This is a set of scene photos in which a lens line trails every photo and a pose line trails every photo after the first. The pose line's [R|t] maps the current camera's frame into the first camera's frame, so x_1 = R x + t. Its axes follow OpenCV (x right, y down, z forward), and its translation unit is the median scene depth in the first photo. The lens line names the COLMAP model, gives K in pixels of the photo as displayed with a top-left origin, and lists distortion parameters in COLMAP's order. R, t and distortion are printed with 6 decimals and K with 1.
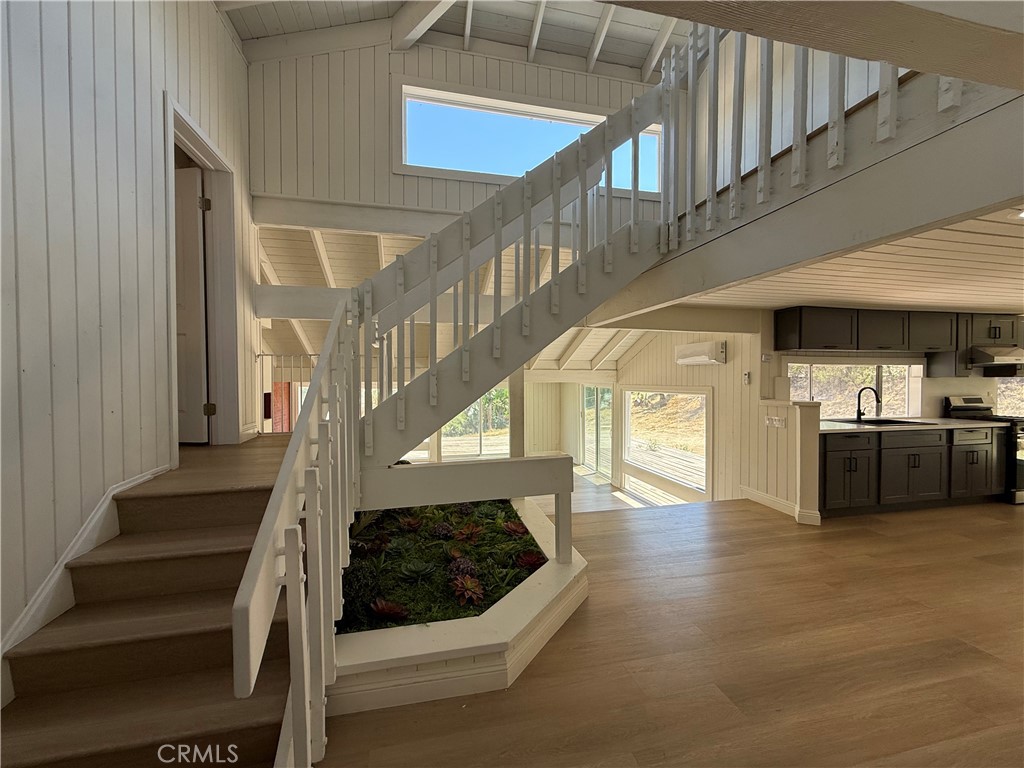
lens RADIAL K [[408.6, 0, 510.7], [0, 408.6, 383.9], [0, 0, 1]] dist [-0.000498, 0.000268]
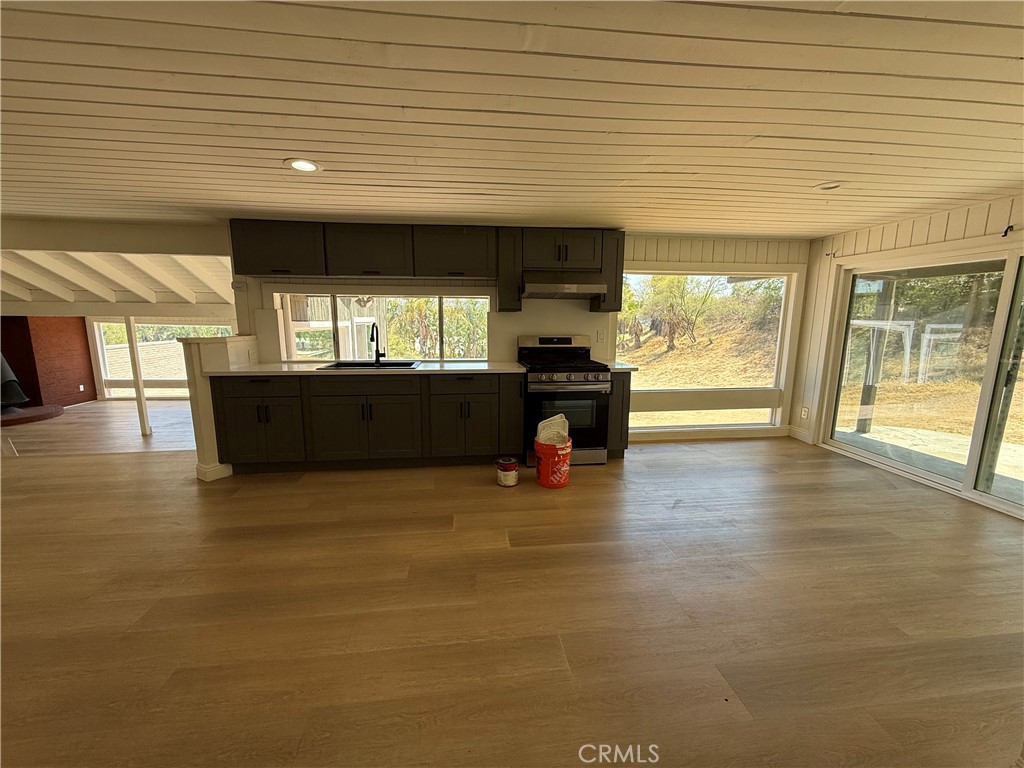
lens RADIAL K [[408.6, 0, 510.7], [0, 408.6, 383.9], [0, 0, 1]] dist [-0.000498, 0.000268]
pose [[0.995162, 0.020652, -0.096047, 1.084095], [-0.006676, 0.989610, 0.143620, 0.008616], [0.098016, -0.142284, 0.984961, 0.172864]]
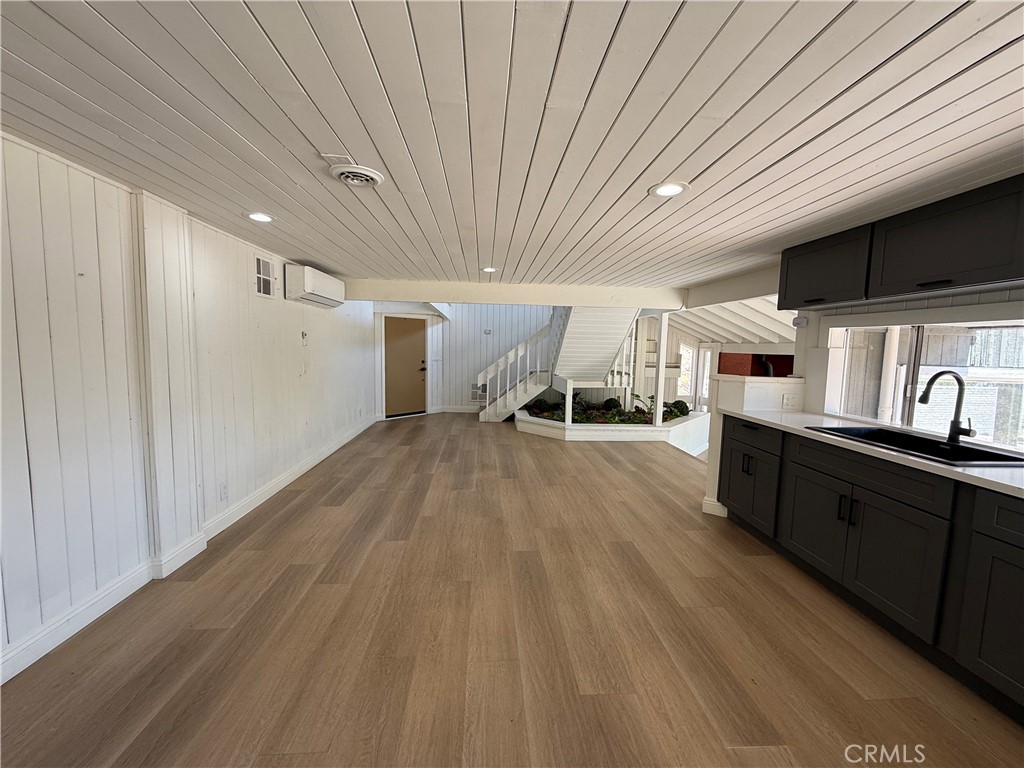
lens RADIAL K [[408.6, 0, 510.7], [0, 408.6, 383.9], [0, 0, 1]] dist [-0.000498, 0.000268]
pose [[-0.155167, 0.086074, -0.984131, 1.237686], [-0.039234, 0.994874, 0.093199, -0.001415], [0.987109, 0.053073, -0.150994, 0.515307]]
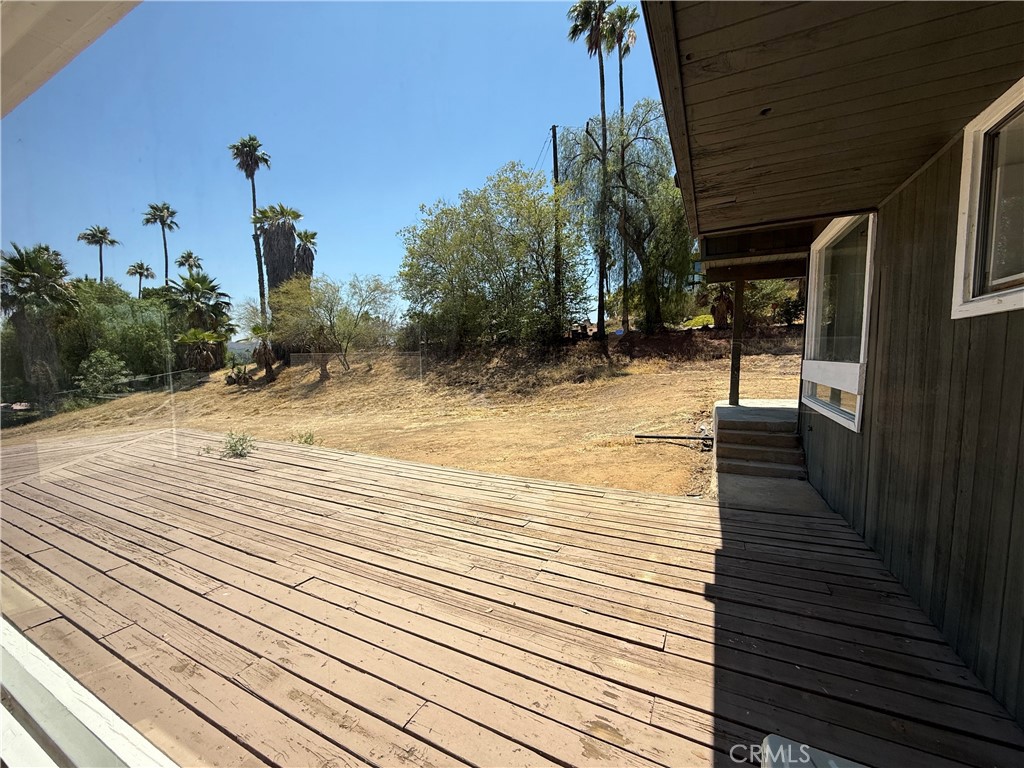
lens RADIAL K [[408.6, 0, 510.7], [0, 408.6, 383.9], [0, 0, 1]] dist [-0.000498, 0.000268]
pose [[0.634185, -0.058787, 0.770944, 0.432242], [0.019540, 0.998005, 0.060027, 0.132332], [-0.772935, -0.023004, 0.634068, 1.060636]]
